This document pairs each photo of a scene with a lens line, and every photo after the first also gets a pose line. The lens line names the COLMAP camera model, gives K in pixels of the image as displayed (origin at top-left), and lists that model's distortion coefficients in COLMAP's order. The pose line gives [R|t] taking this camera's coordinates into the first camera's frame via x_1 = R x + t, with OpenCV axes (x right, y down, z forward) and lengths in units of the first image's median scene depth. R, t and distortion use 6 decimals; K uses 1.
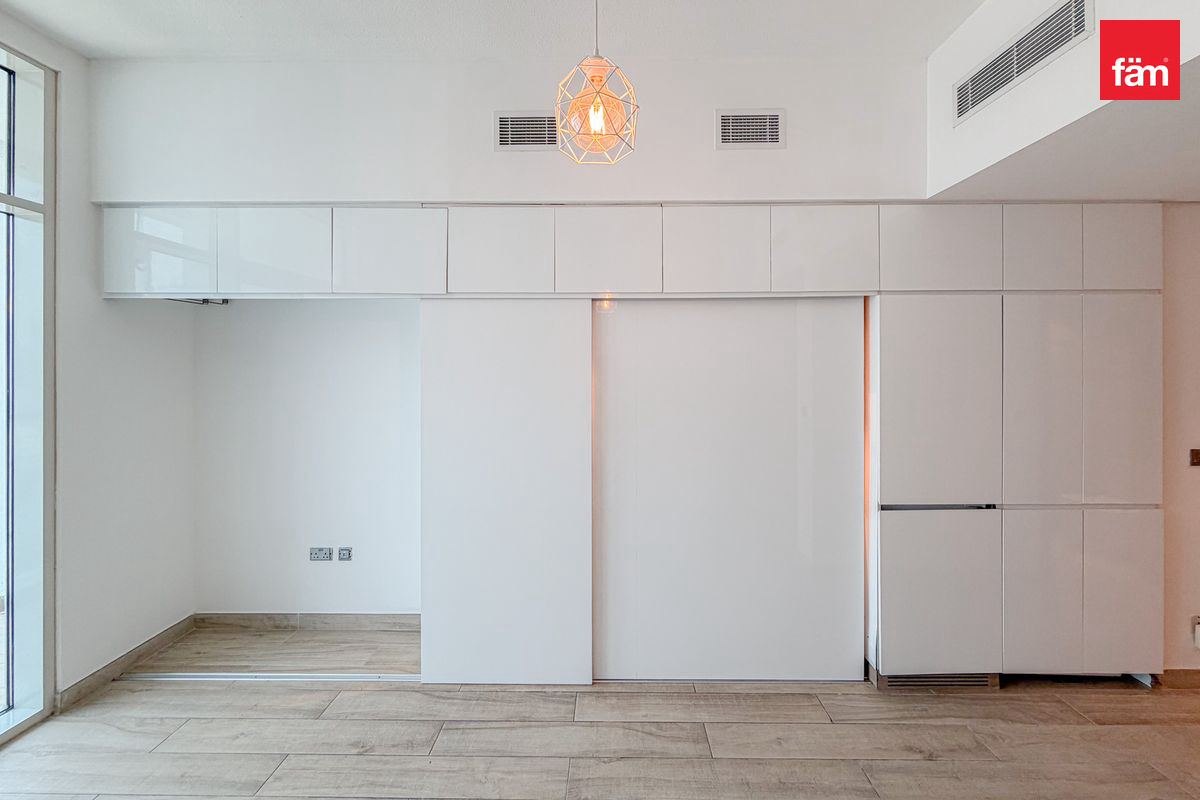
lens RADIAL K [[498.8, 0, 591.5], [0, 498.8, 368.6], [0, 0, 1]] dist [-0.000659, -0.000094]
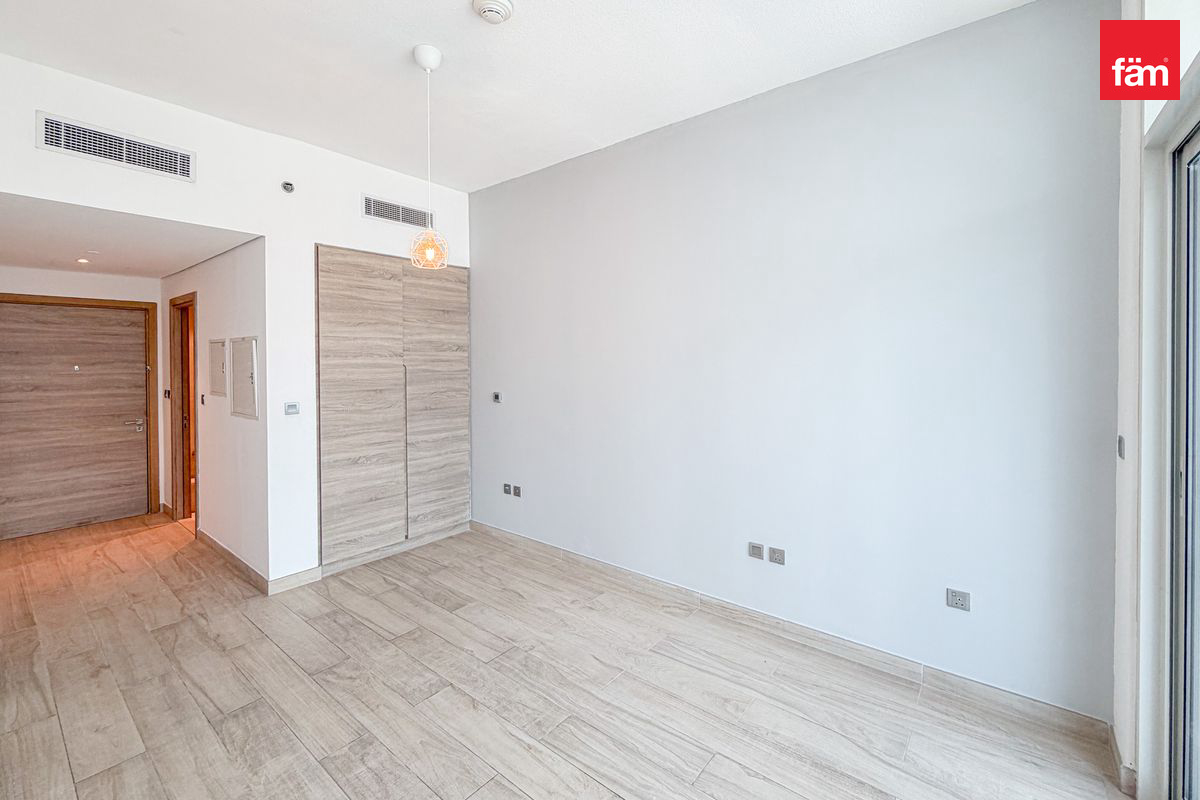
lens RADIAL K [[508.4, 0, 601.0], [0, 508.4, 364.6], [0, 0, 1]] dist [-0.000217, 0.000129]
pose [[-0.803633, 0.000236, 0.595126, -0.922232], [0.008165, 0.999910, 0.010630, 0.011894], [-0.595070, 0.013402, -0.803562, 1.081416]]
